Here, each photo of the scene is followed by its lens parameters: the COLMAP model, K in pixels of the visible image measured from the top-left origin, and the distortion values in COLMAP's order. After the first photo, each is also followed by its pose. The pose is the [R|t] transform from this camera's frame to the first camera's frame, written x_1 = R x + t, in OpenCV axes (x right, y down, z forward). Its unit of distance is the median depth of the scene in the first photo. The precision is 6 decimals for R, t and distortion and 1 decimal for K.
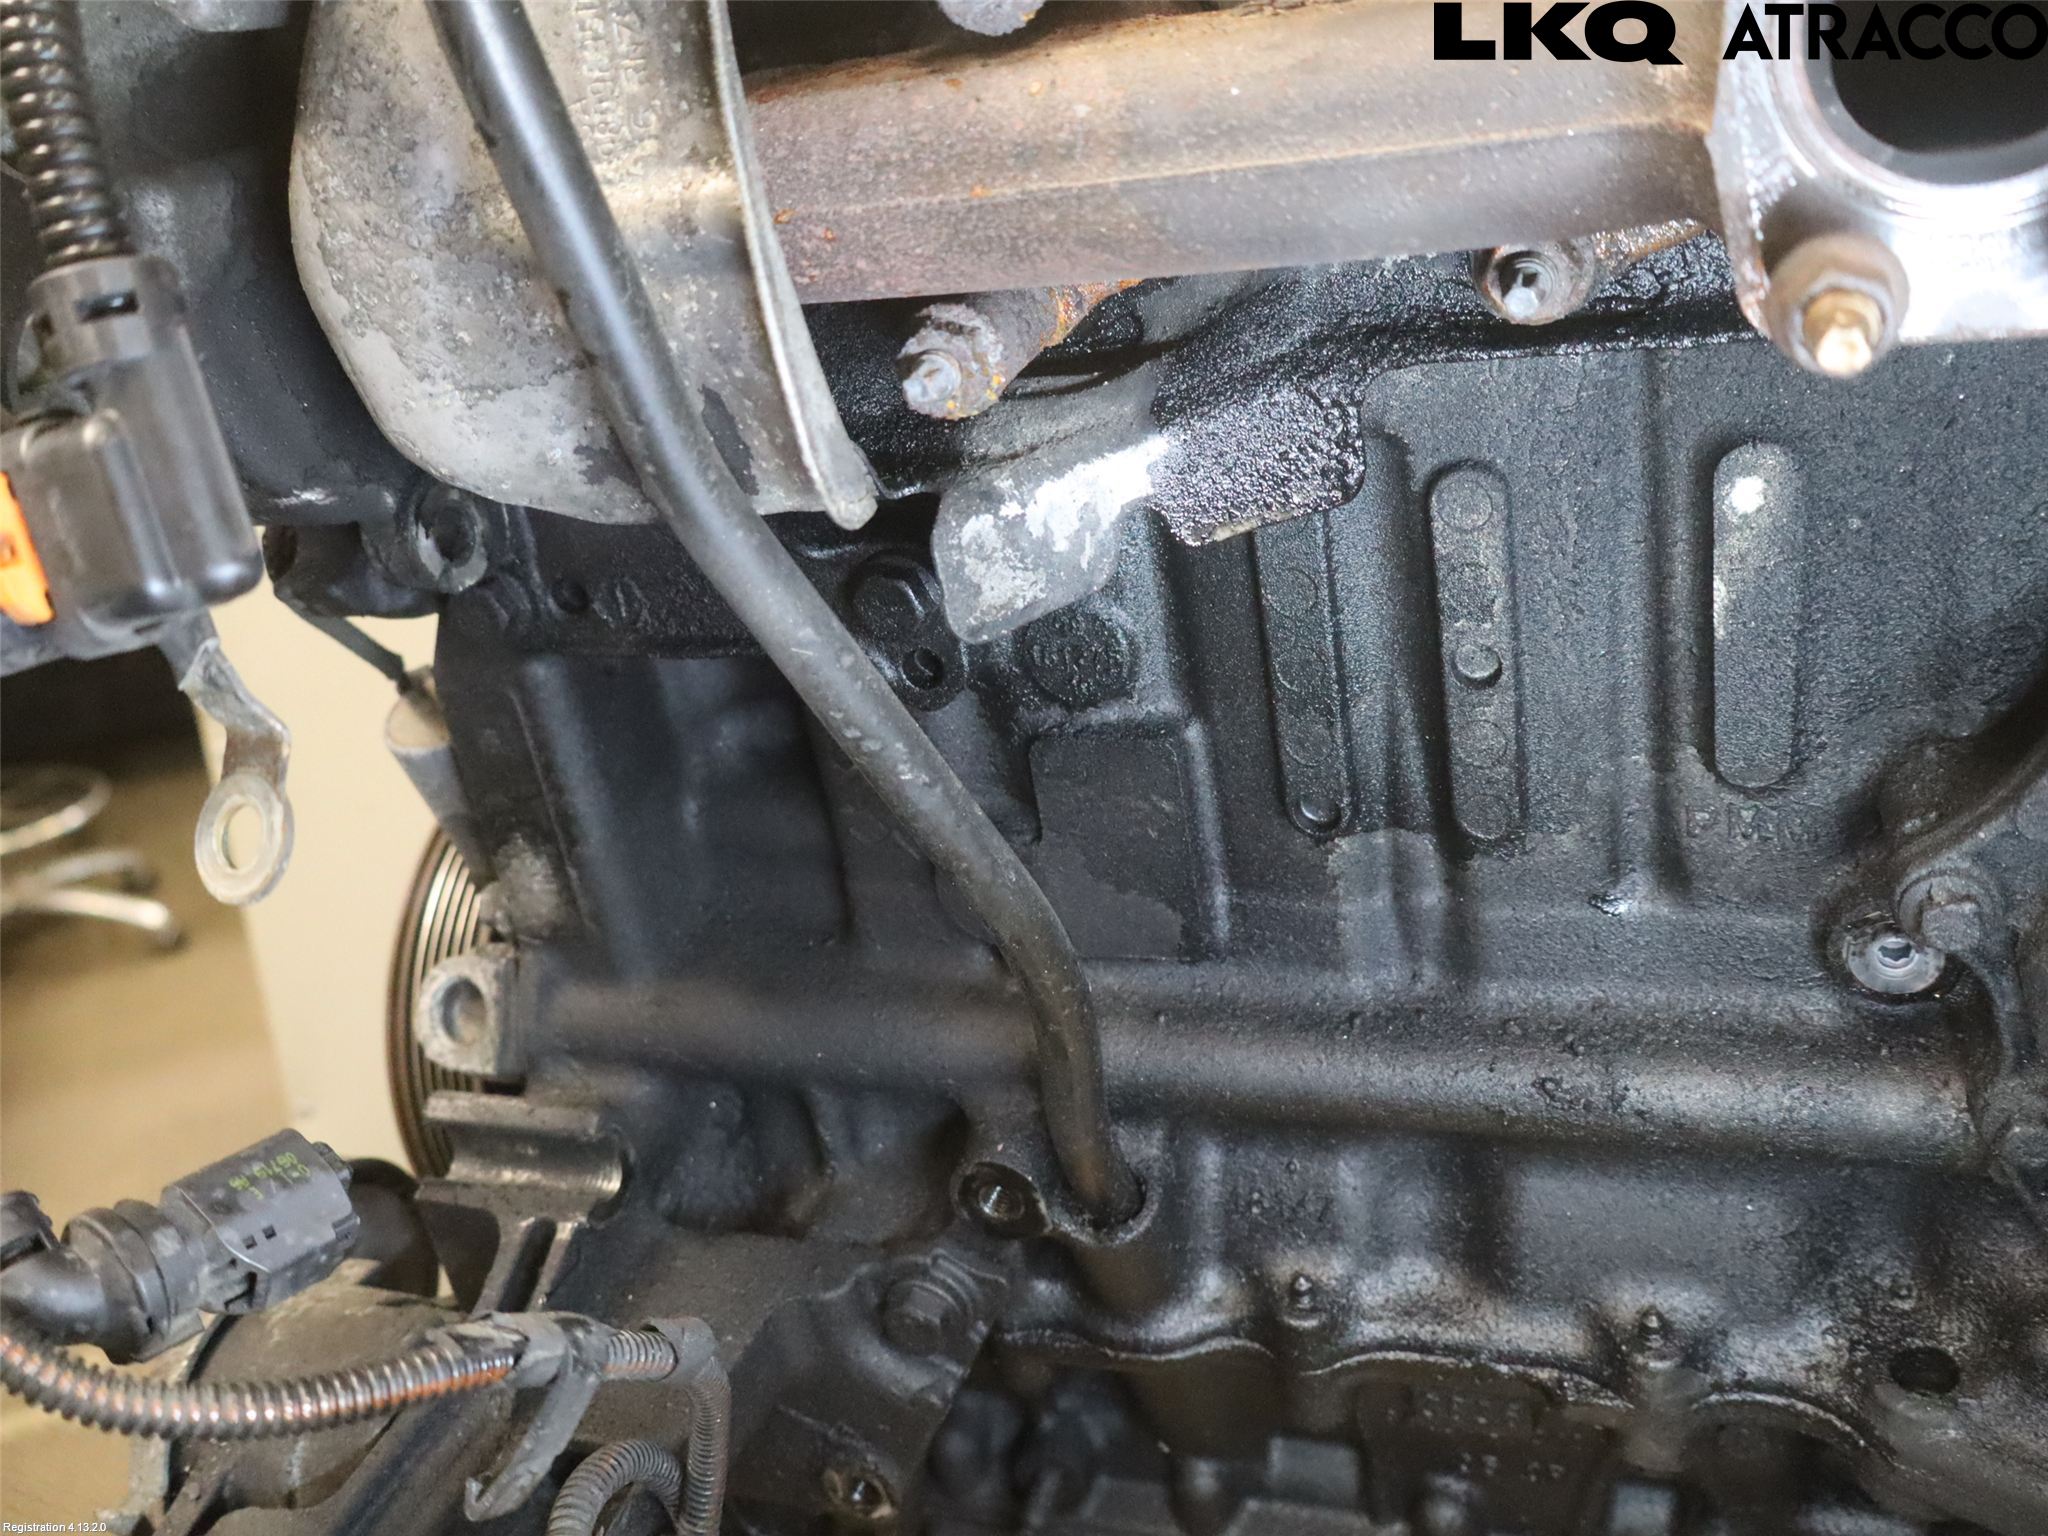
lens RADIAL K [[1926.1, 0, 1024.0], [0, 1926.1, 768.0], [0, 0, 1]] dist [-0.009972, 0.013057]
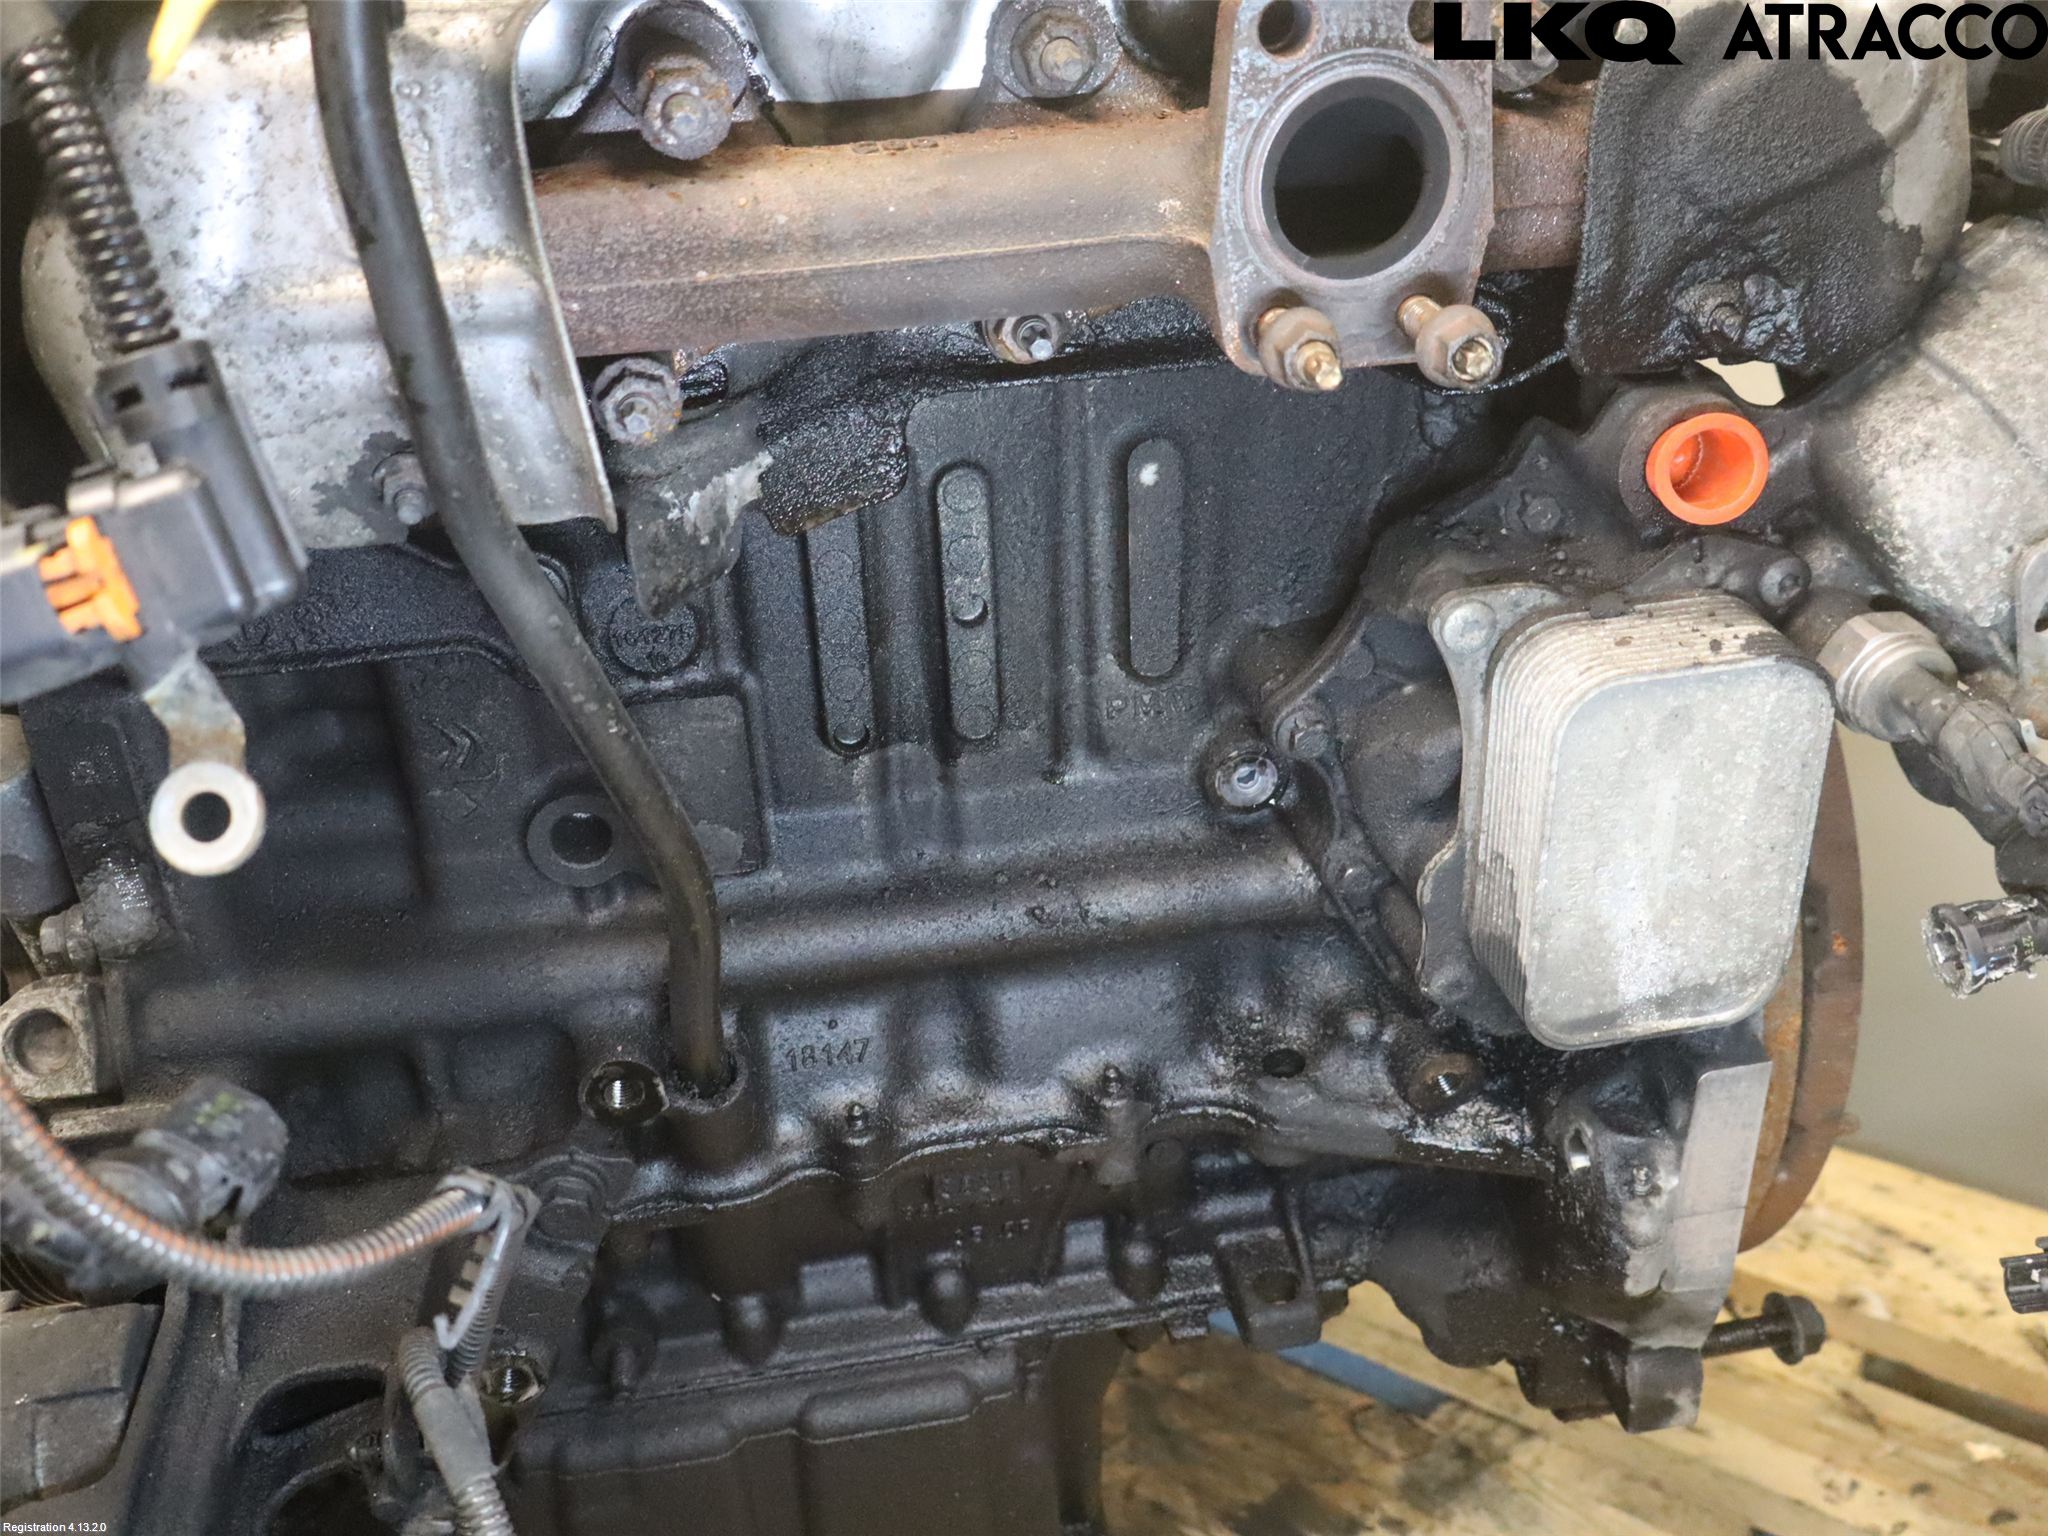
lens RADIAL K [[1926.1, 0, 1024.0], [0, 1926.1, 768.0], [0, 0, 1]] dist [-0.009972, 0.013057]
pose [[0.868231, -0.123334, 0.480587, -0.436009], [0.130068, 0.991315, 0.019422, 0.039500], [-0.478808, 0.045646, 0.876732, -0.235169]]
